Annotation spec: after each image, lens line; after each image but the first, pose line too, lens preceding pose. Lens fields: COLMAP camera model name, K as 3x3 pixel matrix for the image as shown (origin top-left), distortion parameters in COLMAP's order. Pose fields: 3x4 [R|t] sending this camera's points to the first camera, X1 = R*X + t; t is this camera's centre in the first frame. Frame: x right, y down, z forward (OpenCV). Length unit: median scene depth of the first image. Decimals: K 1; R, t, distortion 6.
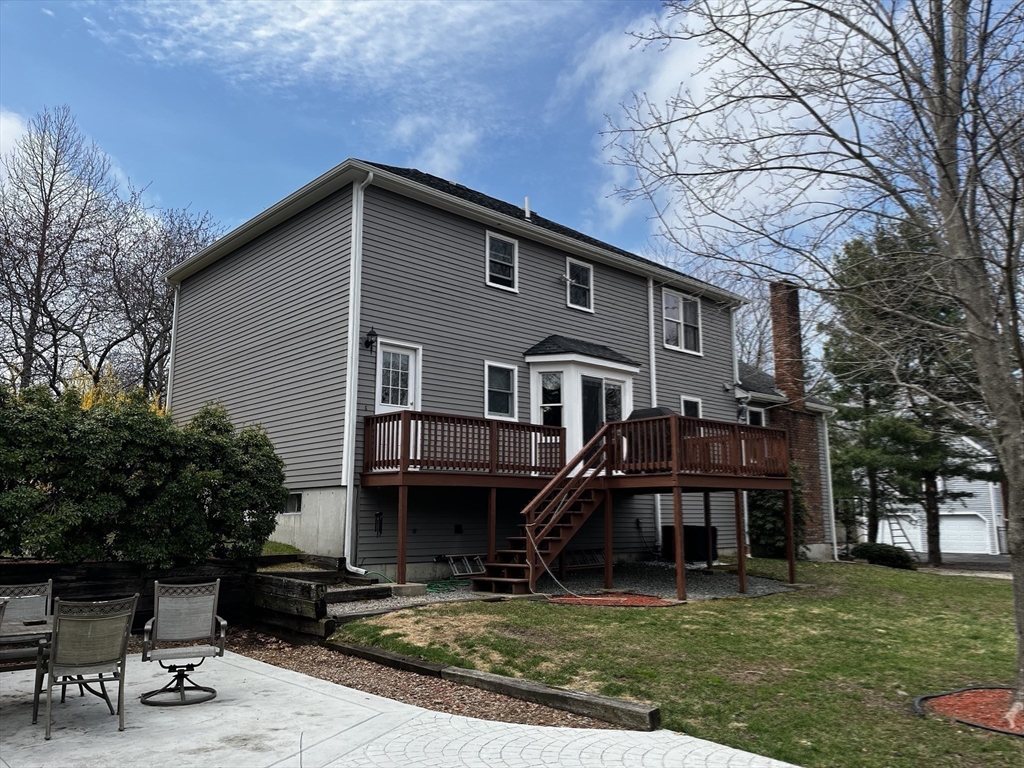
lens RADIAL K [[799.1, 0, 512.0], [0, 799.1, 384.0], [0, 0, 1]] dist [-0.005996, -0.007963]
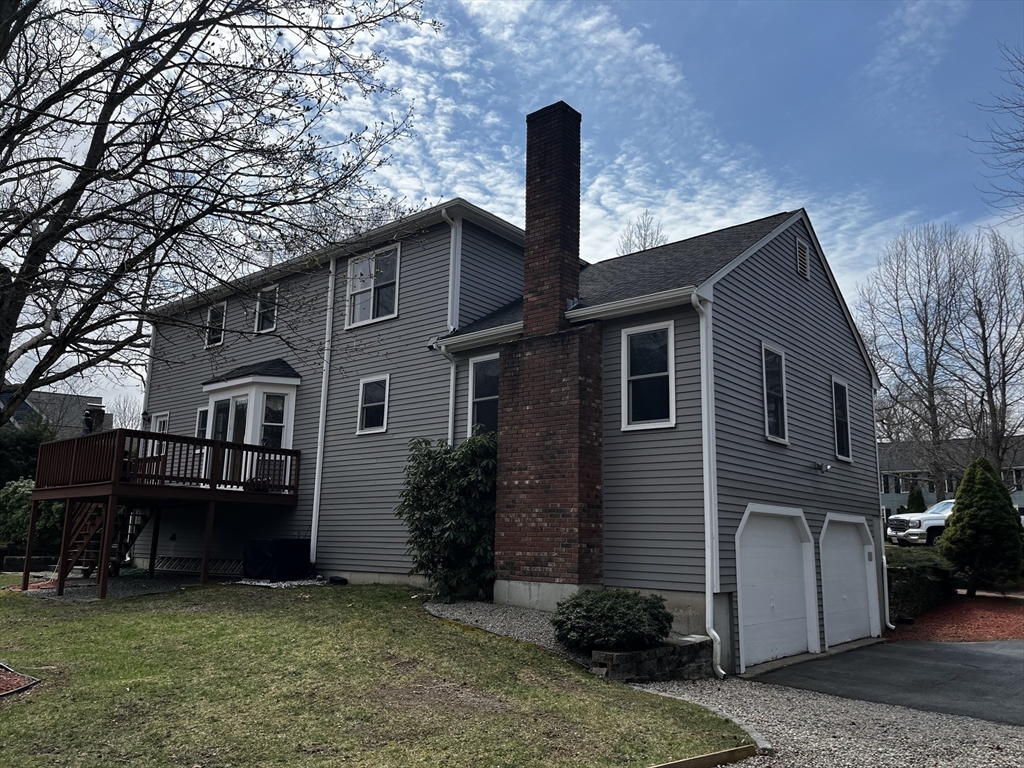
lens RADIAL K [[799.1, 0, 512.0], [0, 799.1, 384.0], [0, 0, 1]] dist [-0.005996, -0.007963]
pose [[0.140426, -0.202789, -0.969101, 1.140836], [0.144009, 0.972574, -0.182648, 0.211810], [0.979562, -0.113910, 0.165778, 1.145598]]
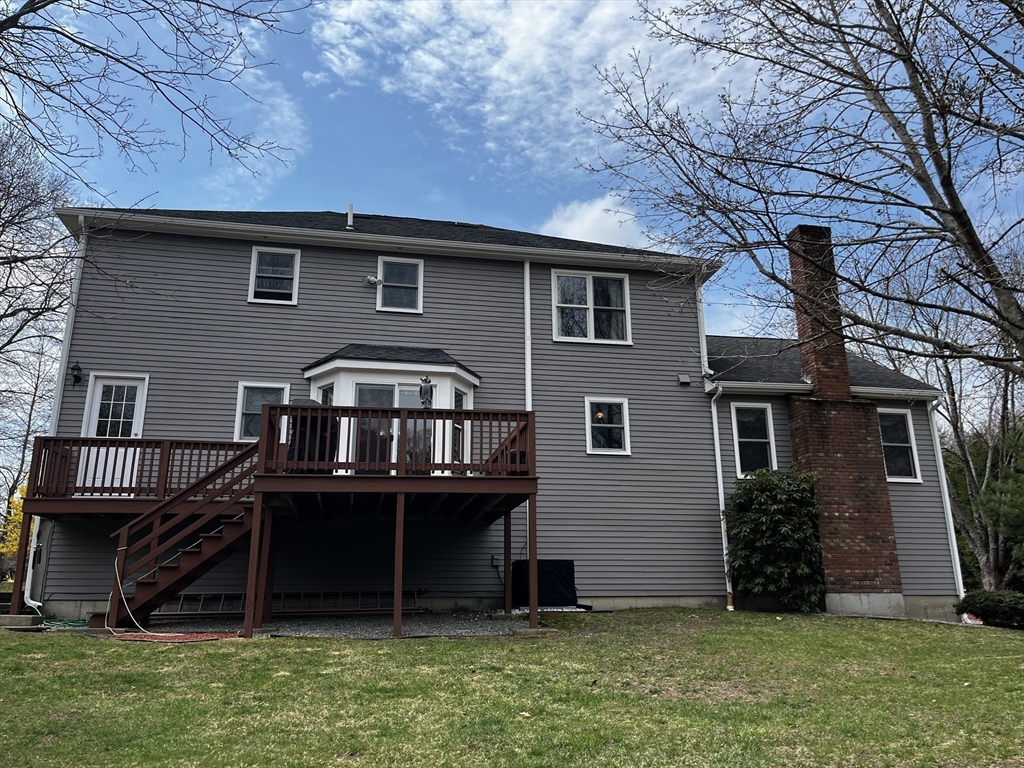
lens RADIAL K [[799.1, 0, 512.0], [0, 799.1, 384.0], [0, 0, 1]] dist [-0.005996, -0.007963]
pose [[0.853670, -0.159908, -0.495657, 0.604995], [0.099713, 0.984275, -0.145809, 0.121617], [0.511179, 0.075049, 0.856191, 0.330433]]
